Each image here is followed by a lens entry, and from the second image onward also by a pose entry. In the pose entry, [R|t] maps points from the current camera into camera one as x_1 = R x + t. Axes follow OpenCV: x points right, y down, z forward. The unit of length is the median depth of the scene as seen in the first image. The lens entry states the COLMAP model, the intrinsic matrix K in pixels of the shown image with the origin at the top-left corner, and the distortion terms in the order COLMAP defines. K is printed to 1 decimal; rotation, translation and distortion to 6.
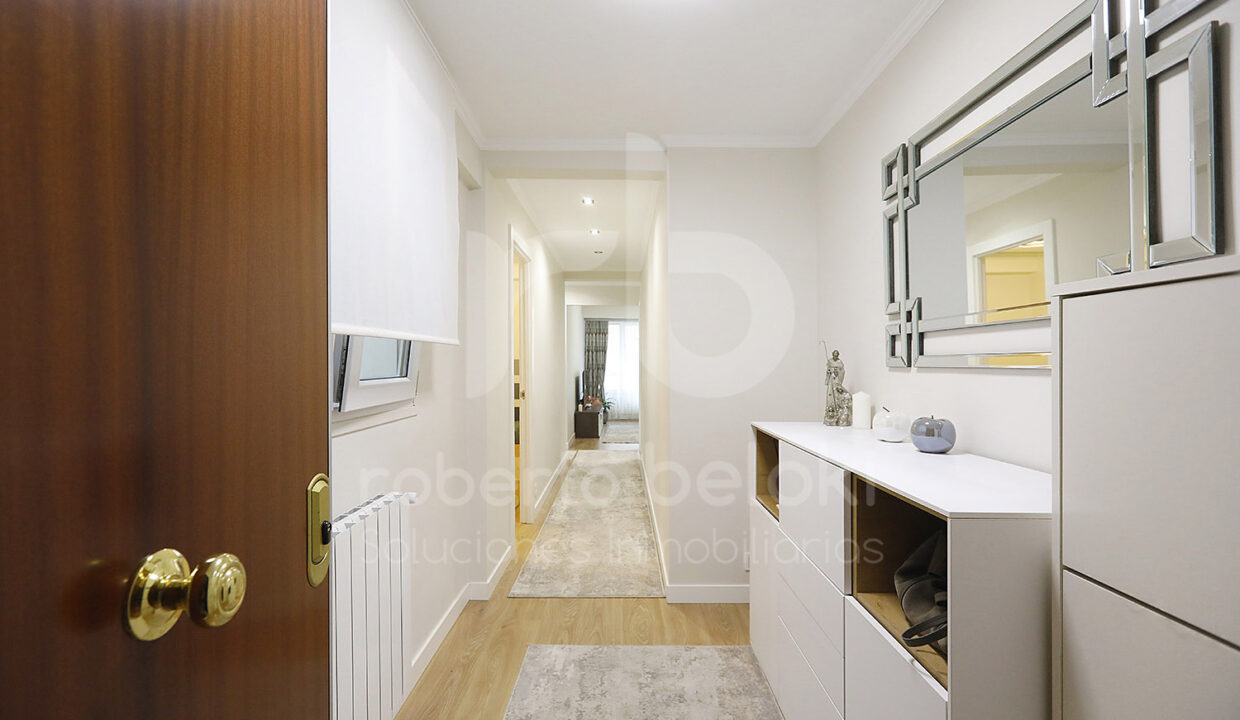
lens RADIAL K [[565.3, 0, 623.8], [0, 565.3, 360.1], [0, 0, 1]] dist [0.000491, 0.001842]
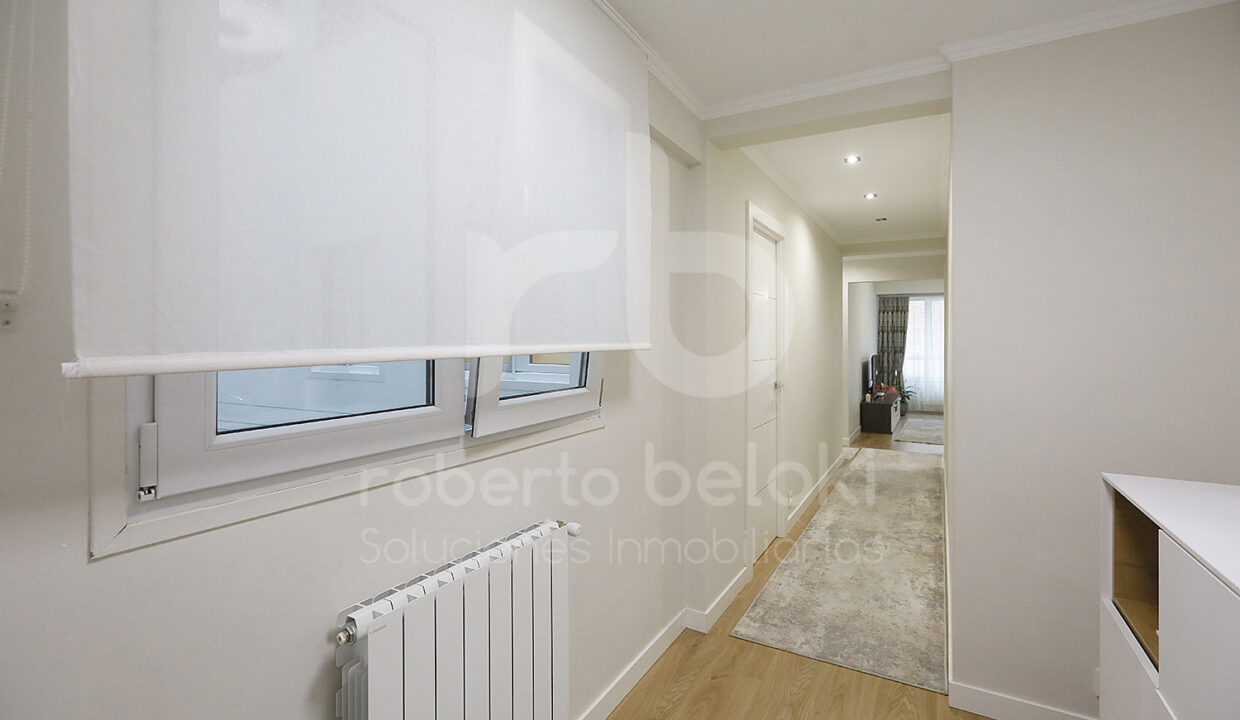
lens RADIAL K [[565.3, 0, 587.1], [0, 565.3, 345.7], [0, 0, 1]] dist [0.000491, 0.001842]
pose [[0.854165, 0.005477, -0.519974, 0.036530], [-0.001292, 0.999964, 0.008411, -0.018786], [0.520001, -0.006512, 0.854141, 0.103753]]
